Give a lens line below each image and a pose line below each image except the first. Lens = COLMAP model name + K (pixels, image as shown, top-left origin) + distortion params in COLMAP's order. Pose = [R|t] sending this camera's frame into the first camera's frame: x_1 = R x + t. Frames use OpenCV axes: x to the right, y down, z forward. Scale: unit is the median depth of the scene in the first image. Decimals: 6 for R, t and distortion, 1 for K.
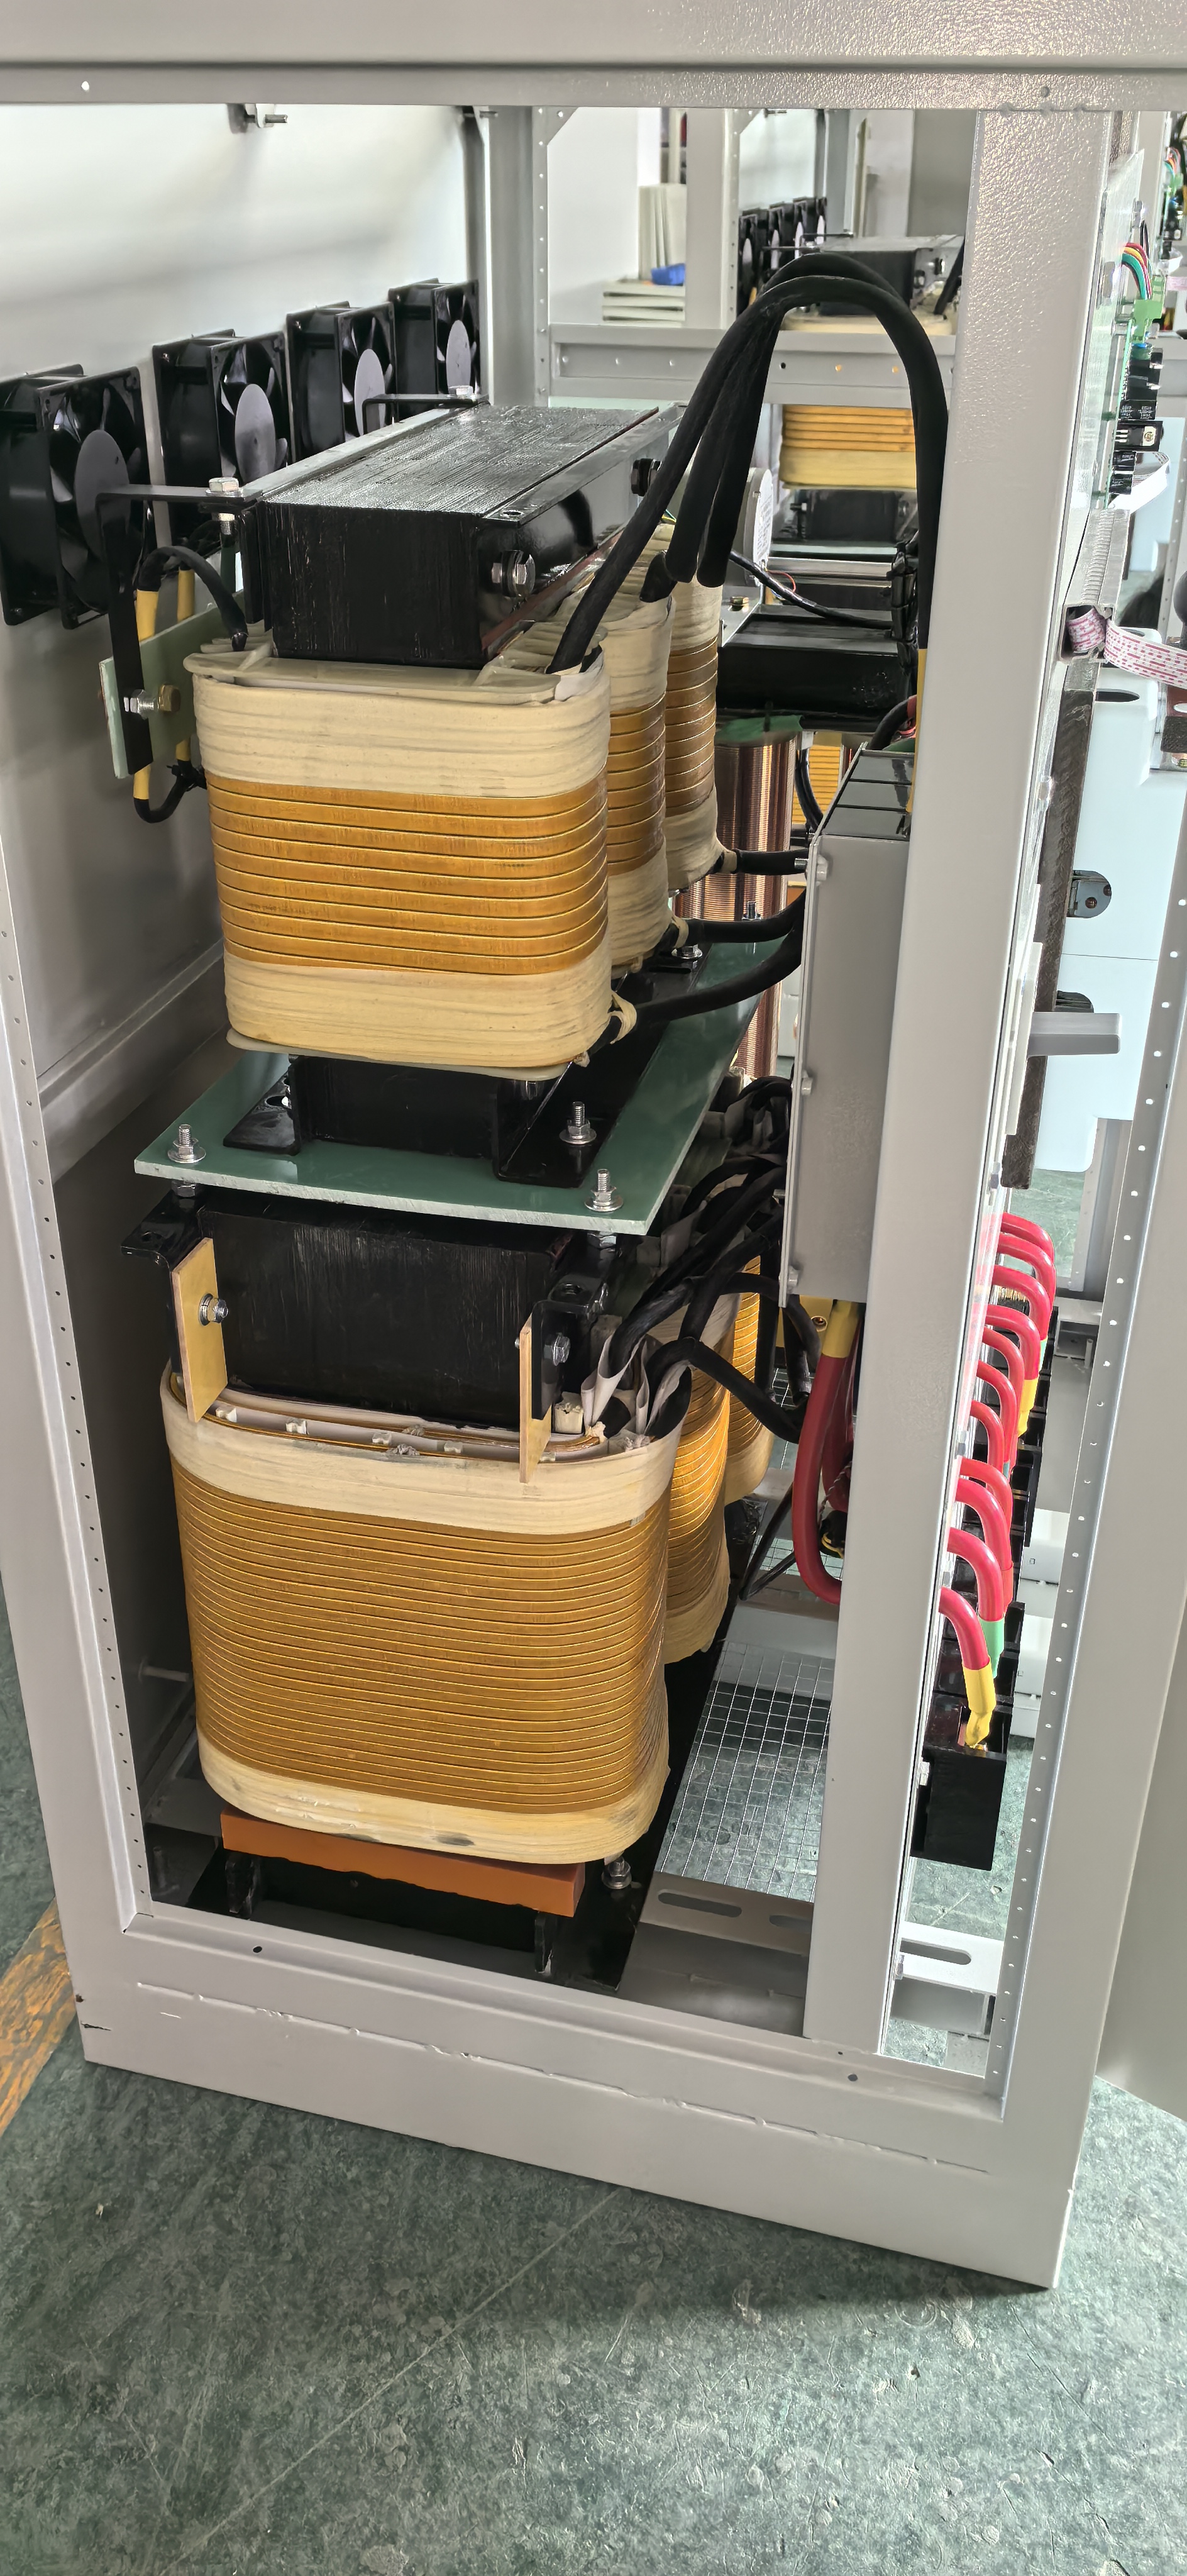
lens RADIAL K [[2043.0, 0, 593.7], [0, 2043.0, 1292.1], [0, 0, 1]] dist [-0.002498, 0.004790]
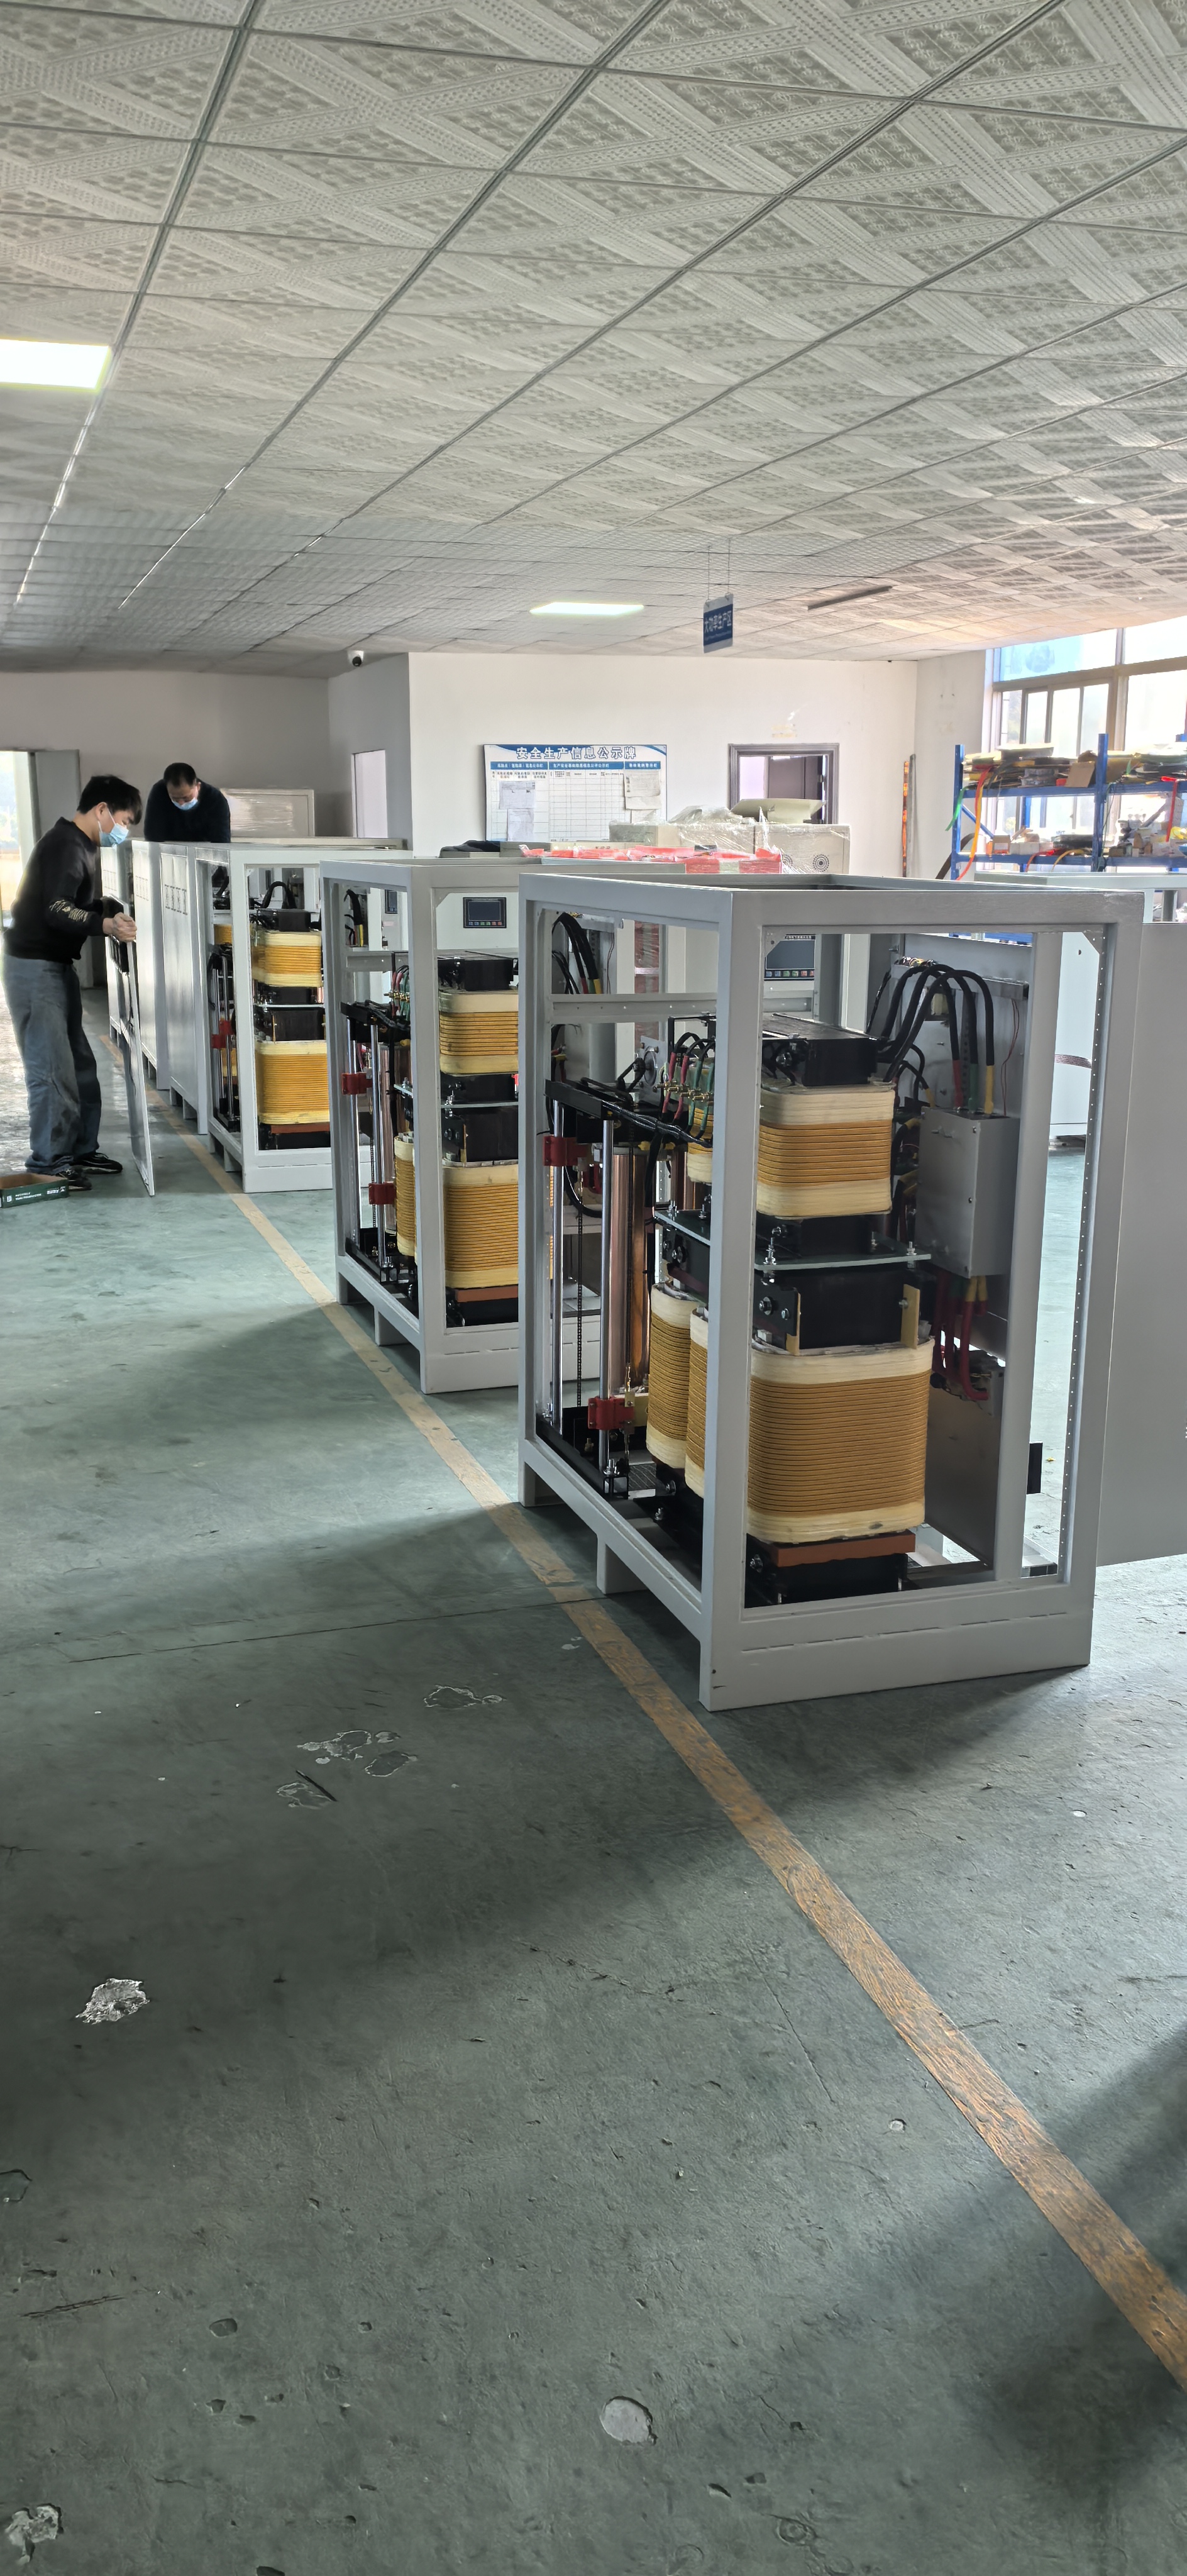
lens RADIAL K [[2043.0, 0, 589.5], [0, 2043.0, 1289.2], [0, 0, 1]] dist [-0.002498, 0.004790]
pose [[0.854306, -0.130604, 0.503093, -1.891563], [0.274234, 0.935492, -0.222824, 0.542502], [-0.441538, 0.328325, 0.835013, -1.263592]]
